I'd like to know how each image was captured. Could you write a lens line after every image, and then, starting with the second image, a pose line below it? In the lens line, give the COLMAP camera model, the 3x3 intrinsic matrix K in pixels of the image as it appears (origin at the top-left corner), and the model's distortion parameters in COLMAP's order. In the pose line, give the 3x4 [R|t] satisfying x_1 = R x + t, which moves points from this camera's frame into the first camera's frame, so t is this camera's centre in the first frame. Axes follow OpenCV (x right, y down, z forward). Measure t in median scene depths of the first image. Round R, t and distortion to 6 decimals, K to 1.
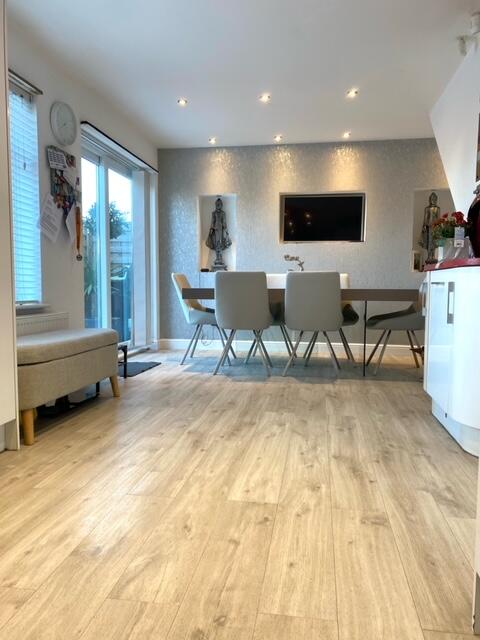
lens RADIAL K [[493.3, 0, 240.8], [0, 493.3, 320.2], [0, 0, 1]] dist [0.025658, -0.066415]
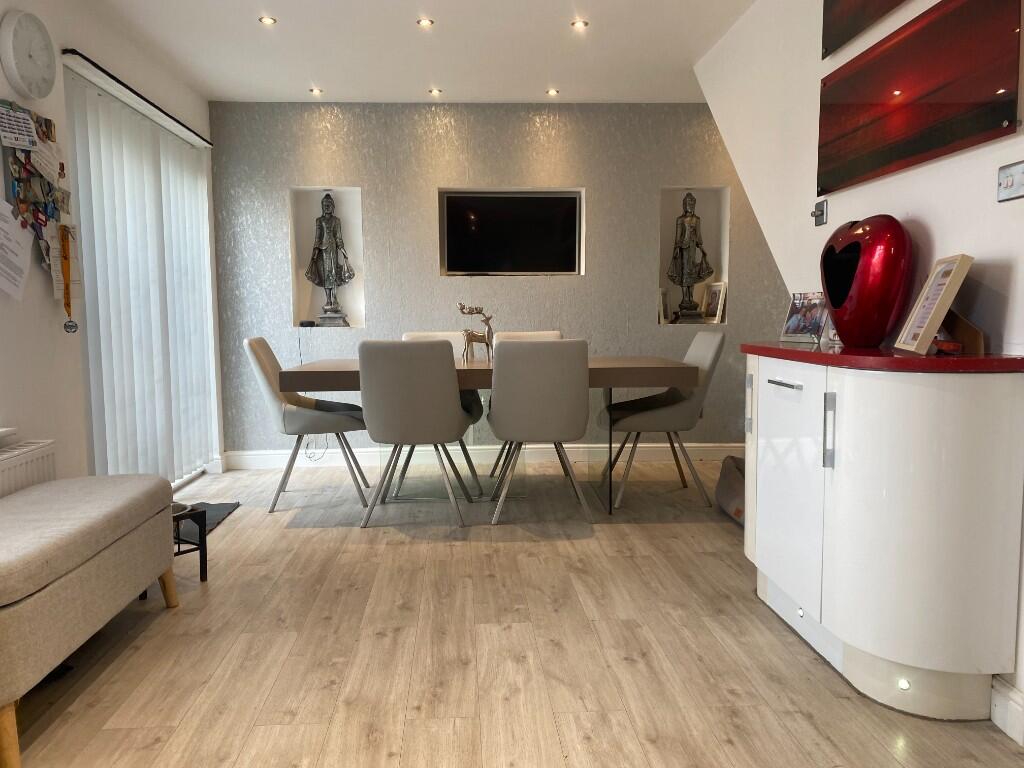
lens RADIAL K [[789.2, 0, 509.8], [0, 789.2, 385.9], [0, 0, 1]] dist [0.025658, -0.066415]
pose [[0.975508, -0.035781, 0.217033, -0.073060], [0.031577, 0.999241, 0.022811, -0.072117], [-0.217685, -0.015399, 0.975898, 0.129827]]
